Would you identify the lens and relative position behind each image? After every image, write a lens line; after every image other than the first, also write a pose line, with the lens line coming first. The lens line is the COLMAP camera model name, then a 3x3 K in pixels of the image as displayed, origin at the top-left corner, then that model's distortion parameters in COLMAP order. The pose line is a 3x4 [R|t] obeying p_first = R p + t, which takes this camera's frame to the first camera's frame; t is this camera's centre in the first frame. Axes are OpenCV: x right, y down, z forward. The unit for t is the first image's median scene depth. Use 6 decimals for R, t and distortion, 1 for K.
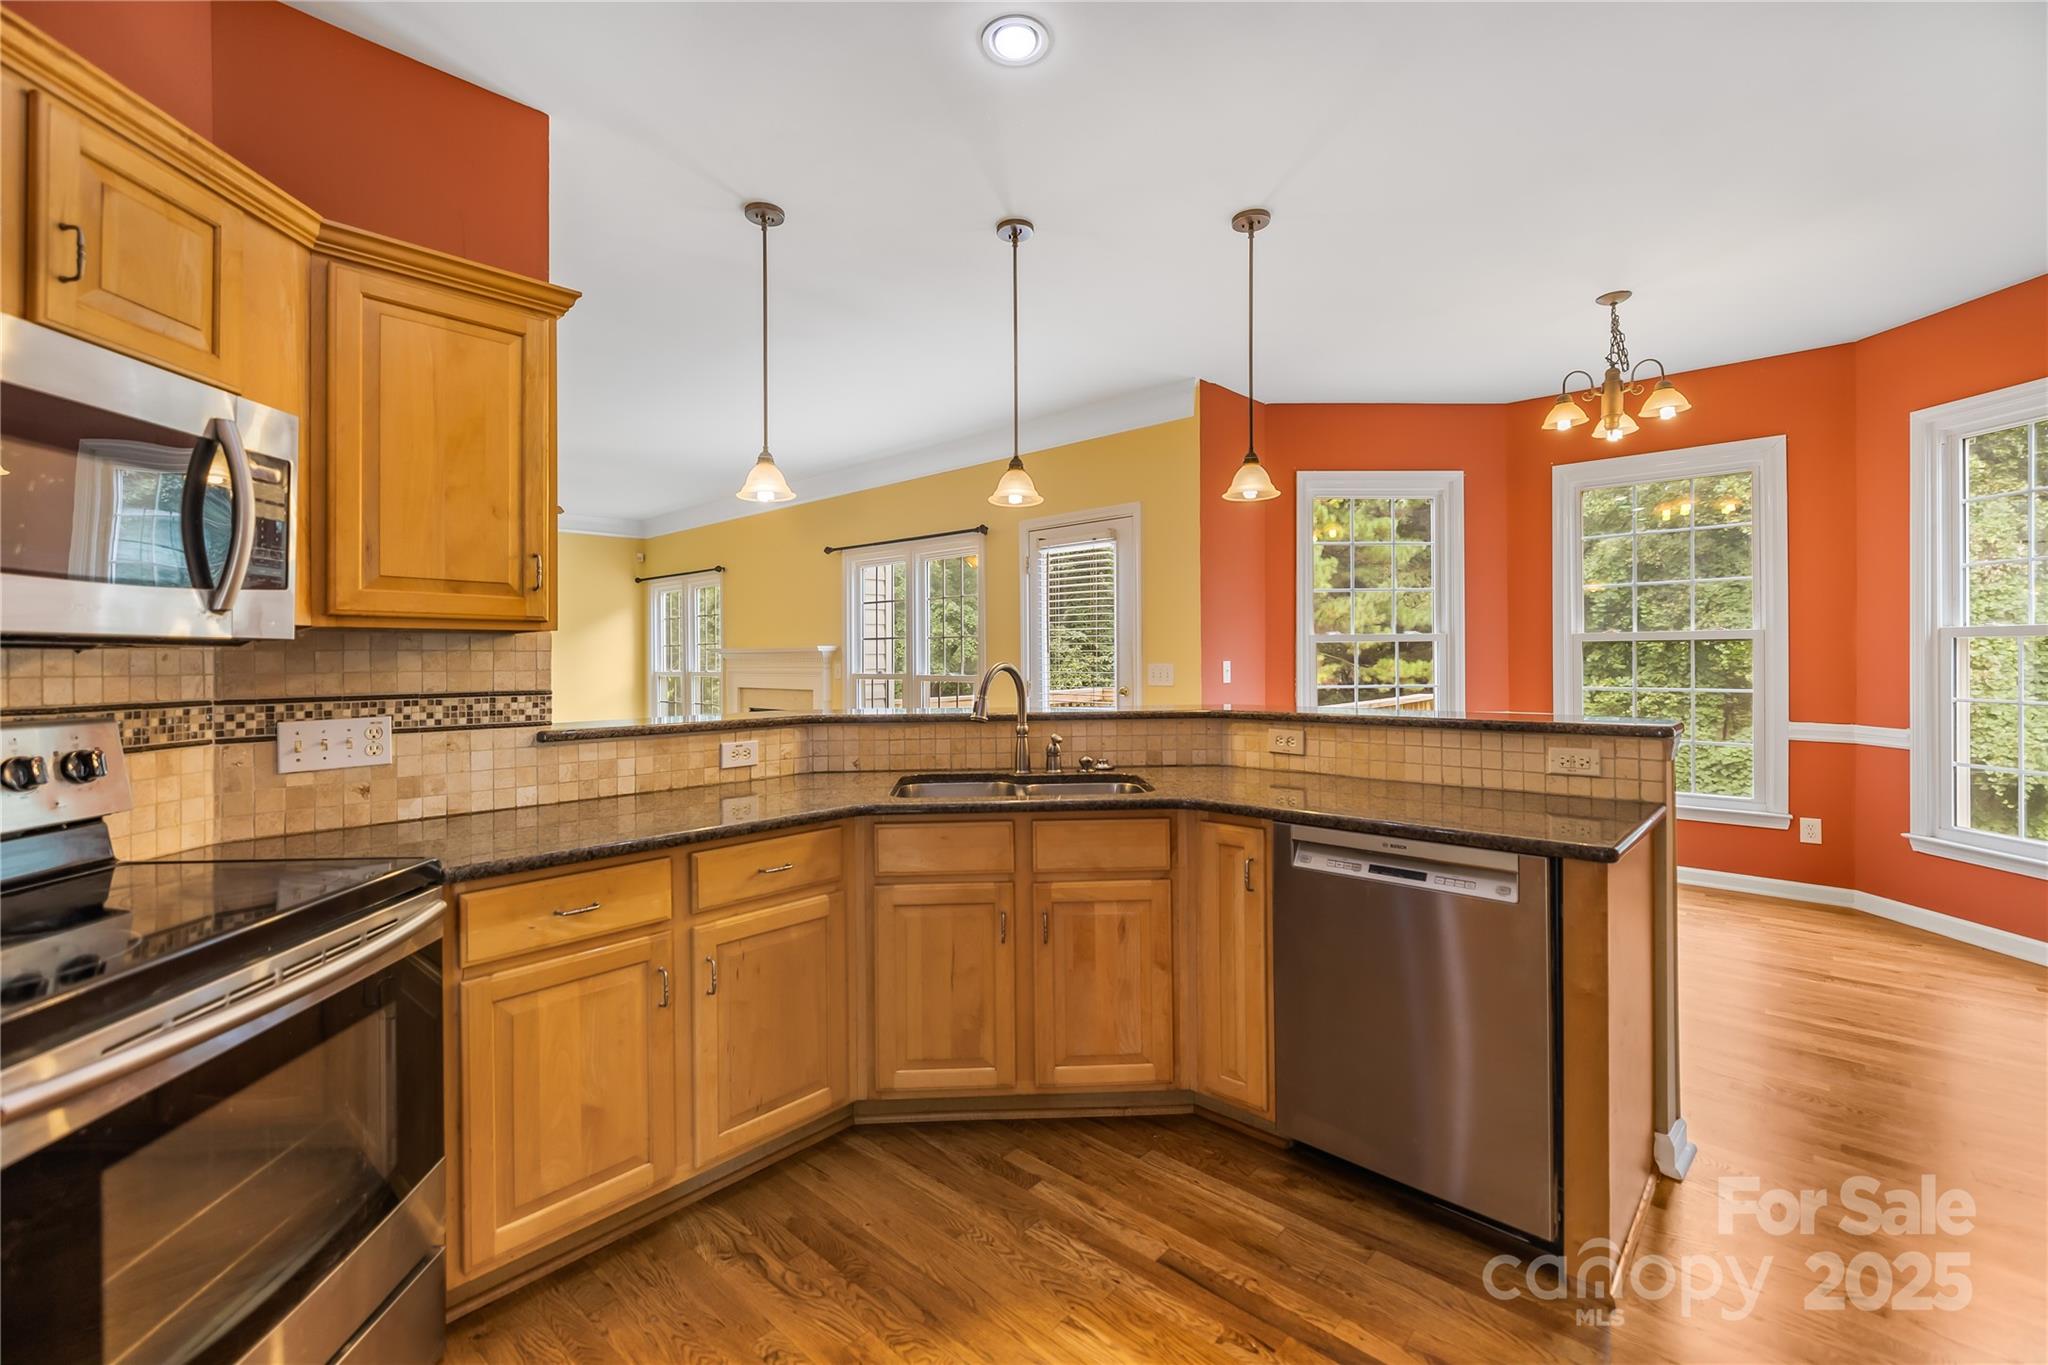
lens RADIAL K [[869.4, 0, 1008.9], [0, 869.4, 656.5], [0, 0, 1]] dist [0.001613, -0.000028]
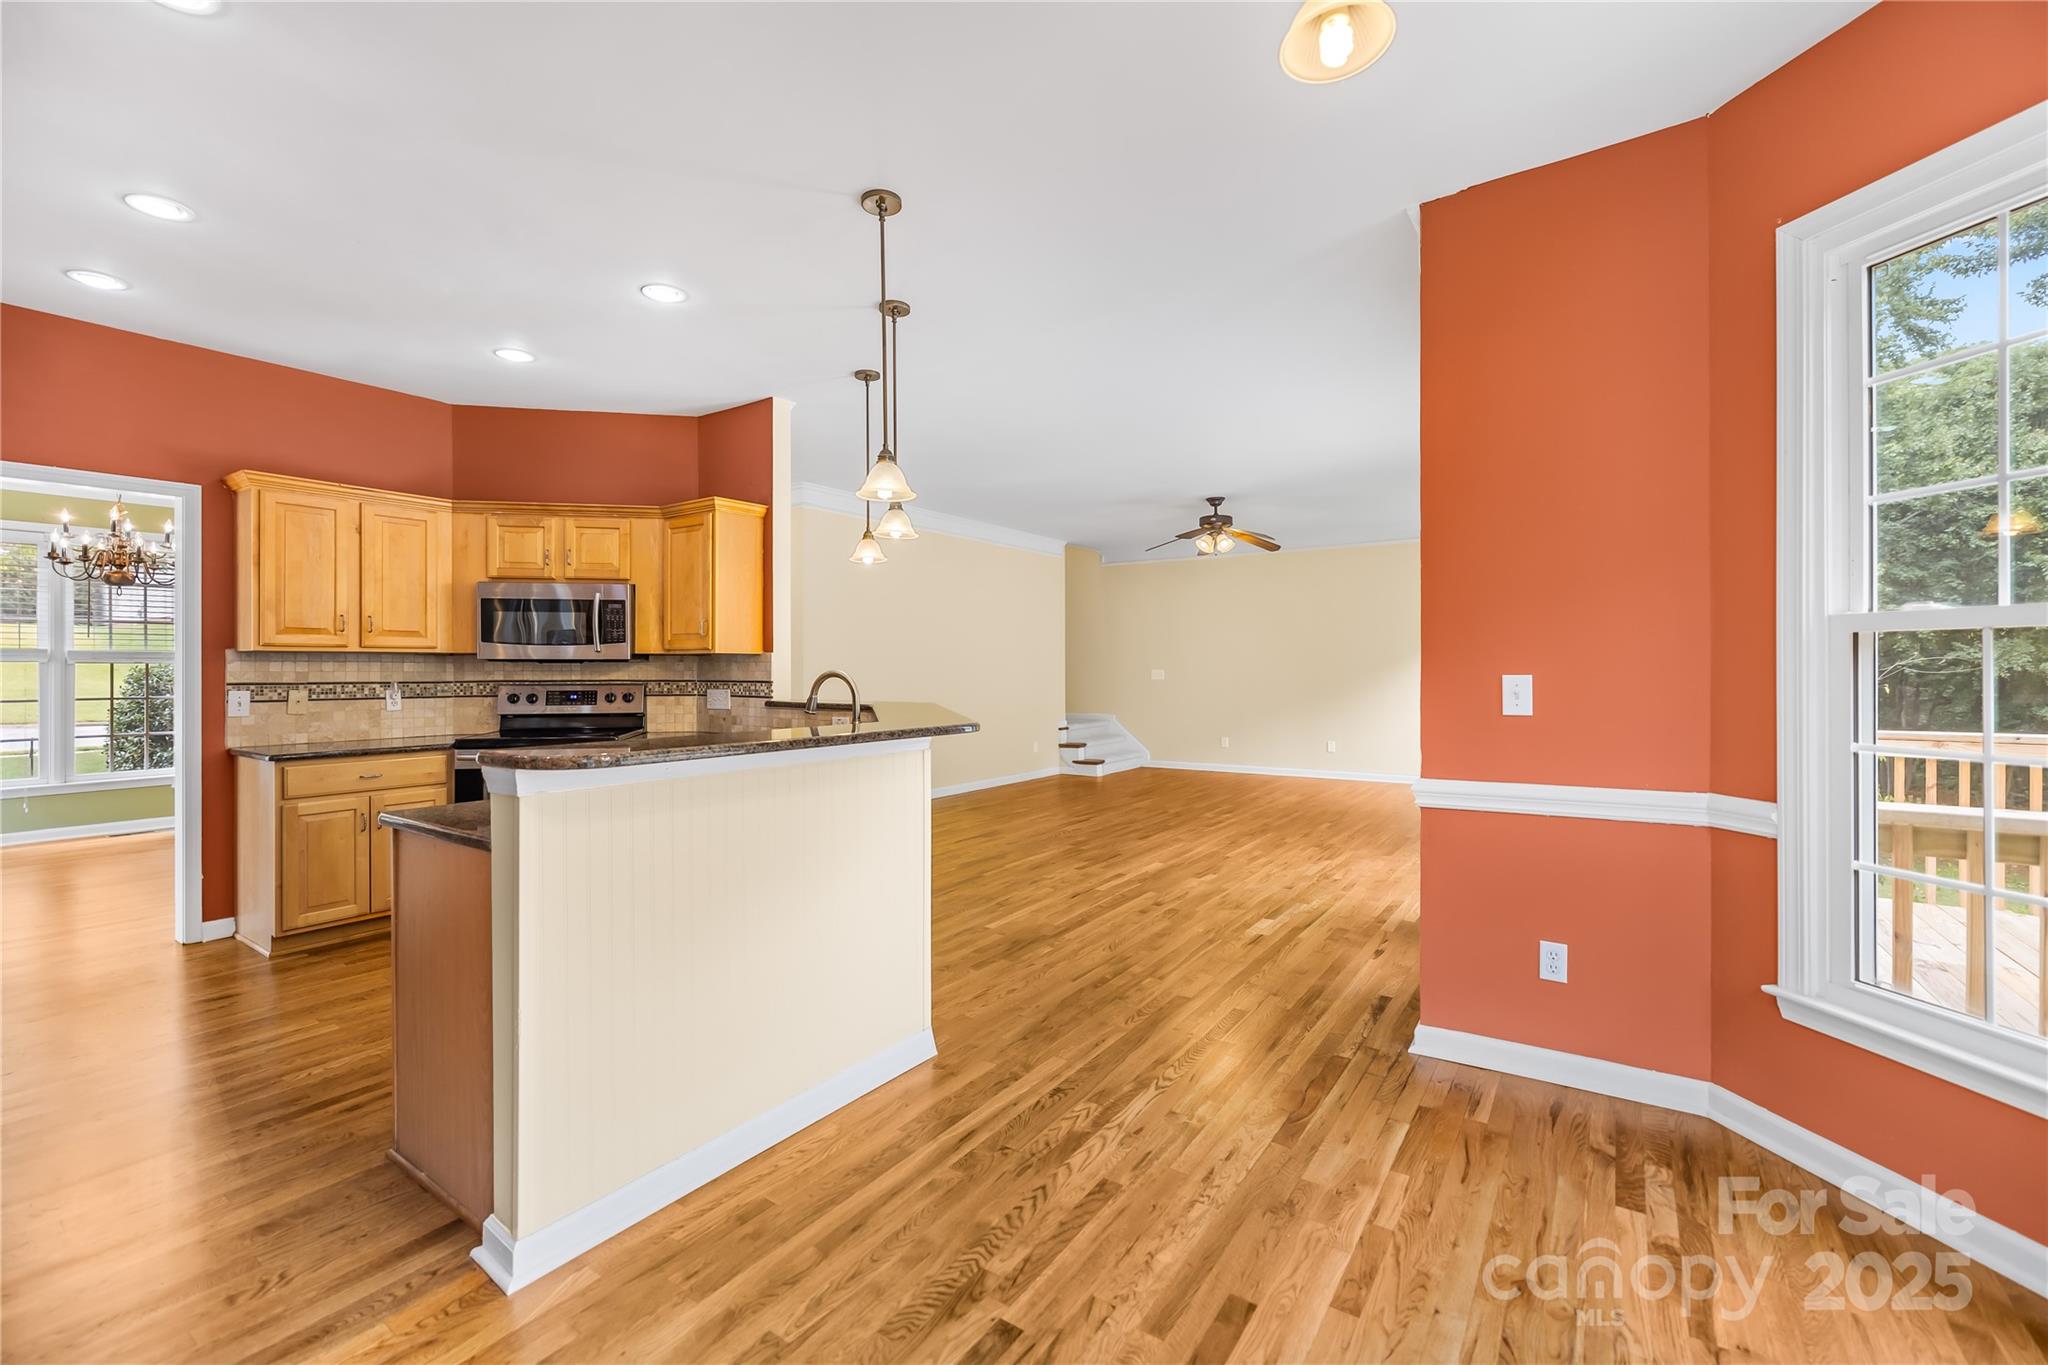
lens RADIAL K [[853.1, 0, 1023.0], [0, 853.1, 665.9], [0, 0, 1]] dist [0.000968, -0.000327]
pose [[0.156295, 0.007789, -0.987680, 1.368107], [0.002433, 0.999963, 0.008271, -0.010156], [0.987707, -0.003696, 0.156270, 1.129884]]
